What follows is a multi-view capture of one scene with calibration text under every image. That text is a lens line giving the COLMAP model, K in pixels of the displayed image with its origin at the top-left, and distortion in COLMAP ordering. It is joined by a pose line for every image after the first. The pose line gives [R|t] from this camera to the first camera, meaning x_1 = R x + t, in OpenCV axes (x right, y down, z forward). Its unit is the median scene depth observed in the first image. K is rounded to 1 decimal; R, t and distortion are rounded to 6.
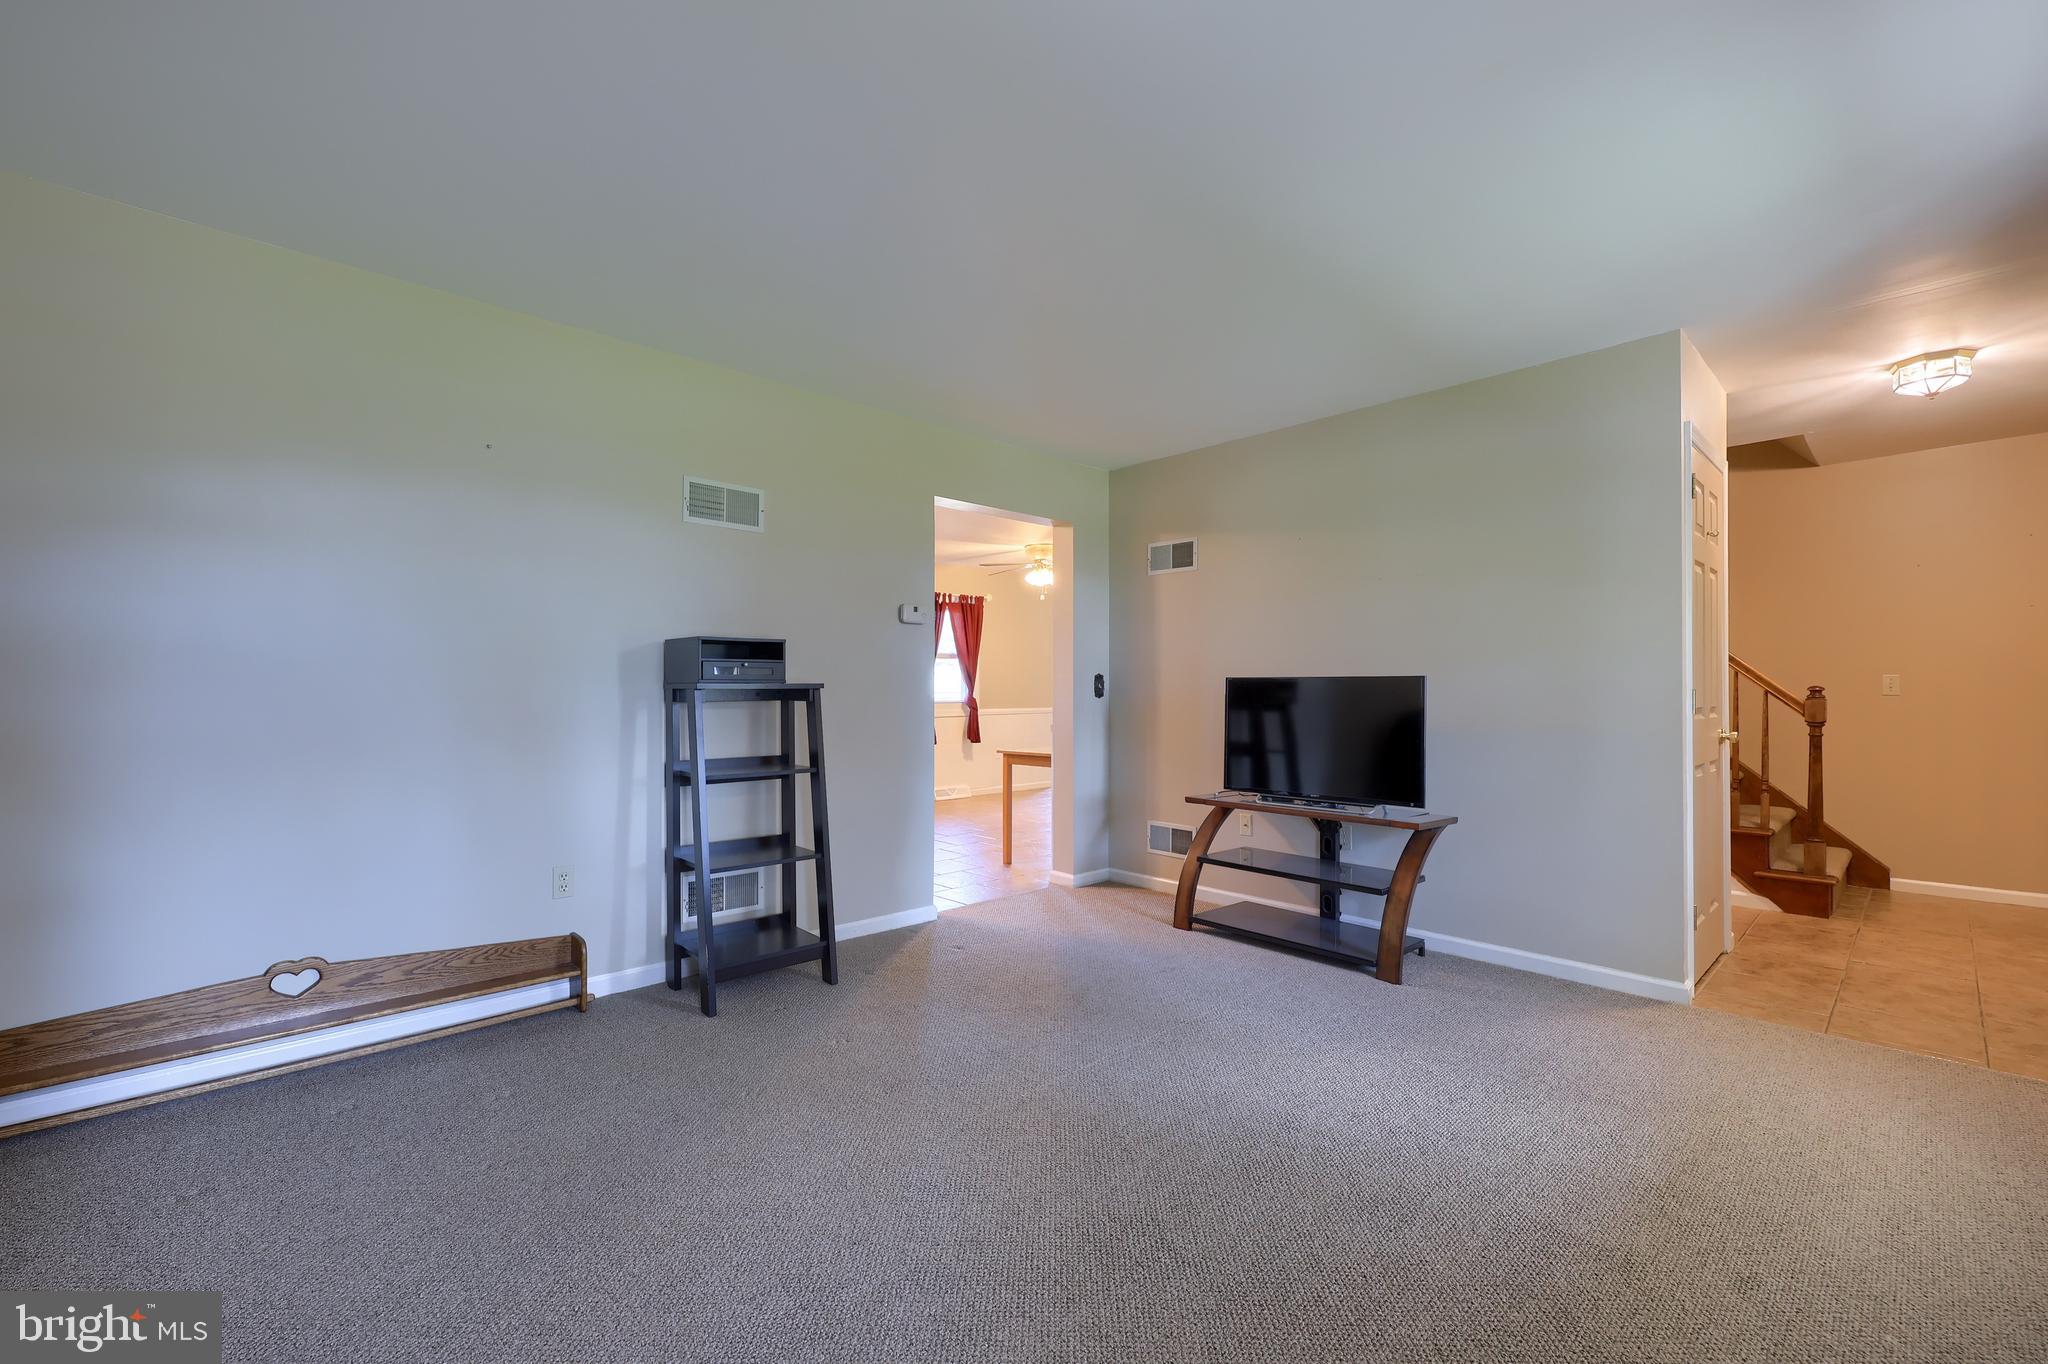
lens RADIAL K [[842.9, 0, 1025.6], [0, 842.9, 686.6], [0, 0, 1]] dist [0.002013, 0.000376]
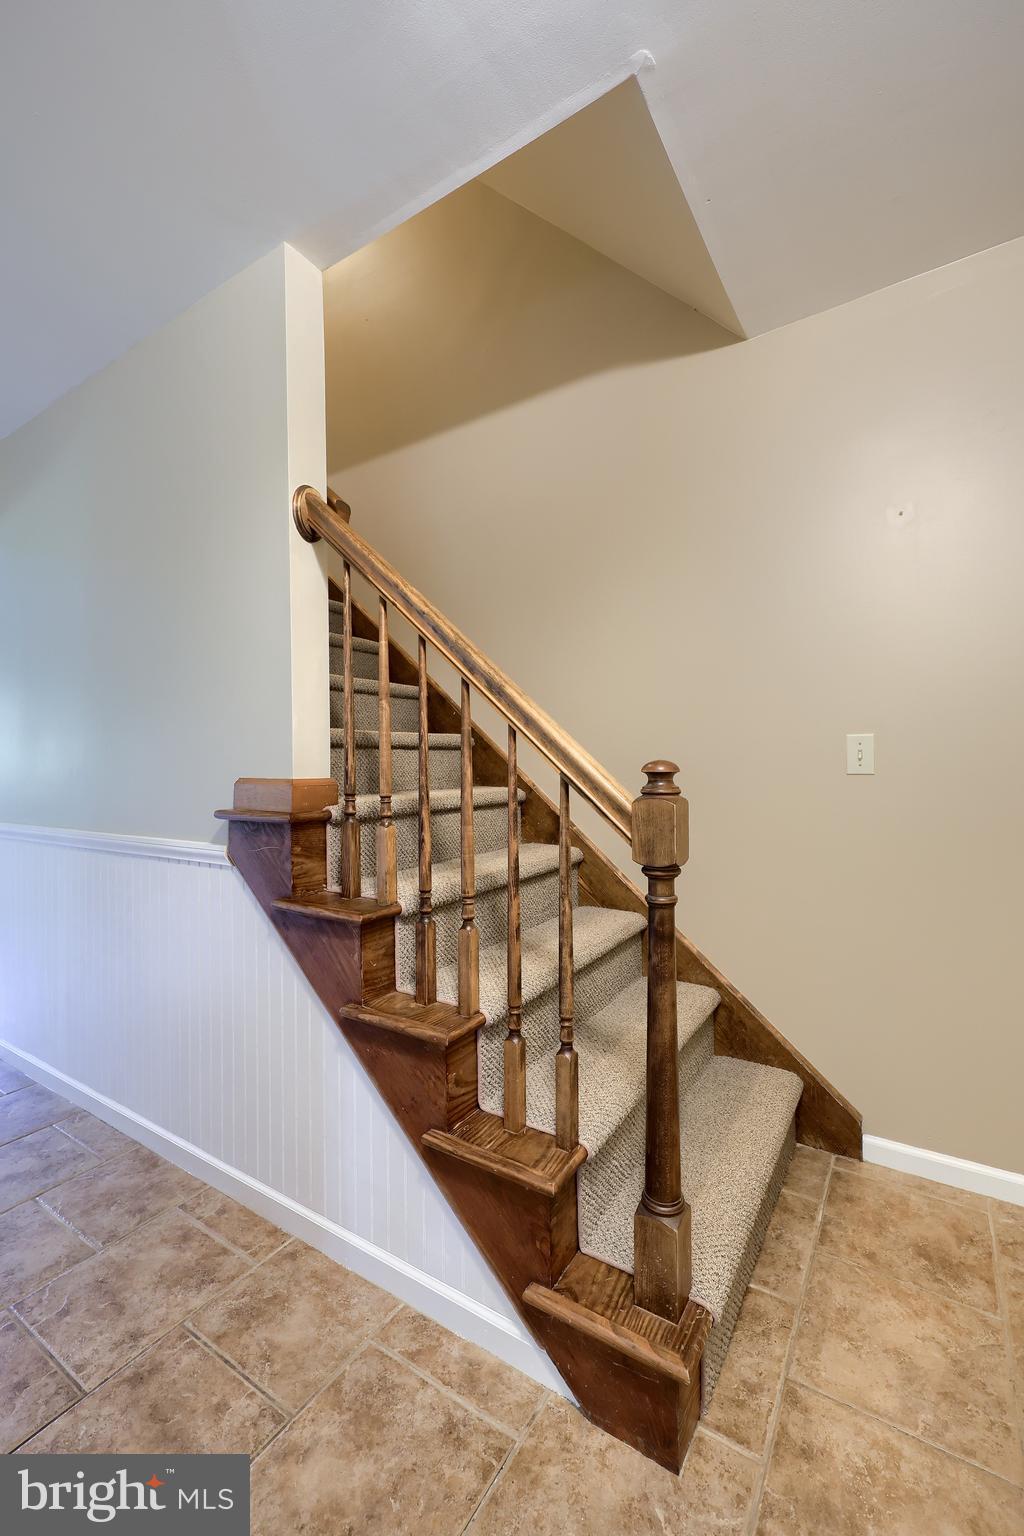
lens RADIAL K [[632.2, 0, 512.0], [0, 632.2, 768.0], [0, 0, 1]] dist [0.002013, 0.000376]
pose [[0.968821, -0.016809, 0.247192, 0.734067], [0.014328, 0.999827, 0.011833, -0.001436], [-0.247348, -0.007922, 0.968894, 0.690369]]
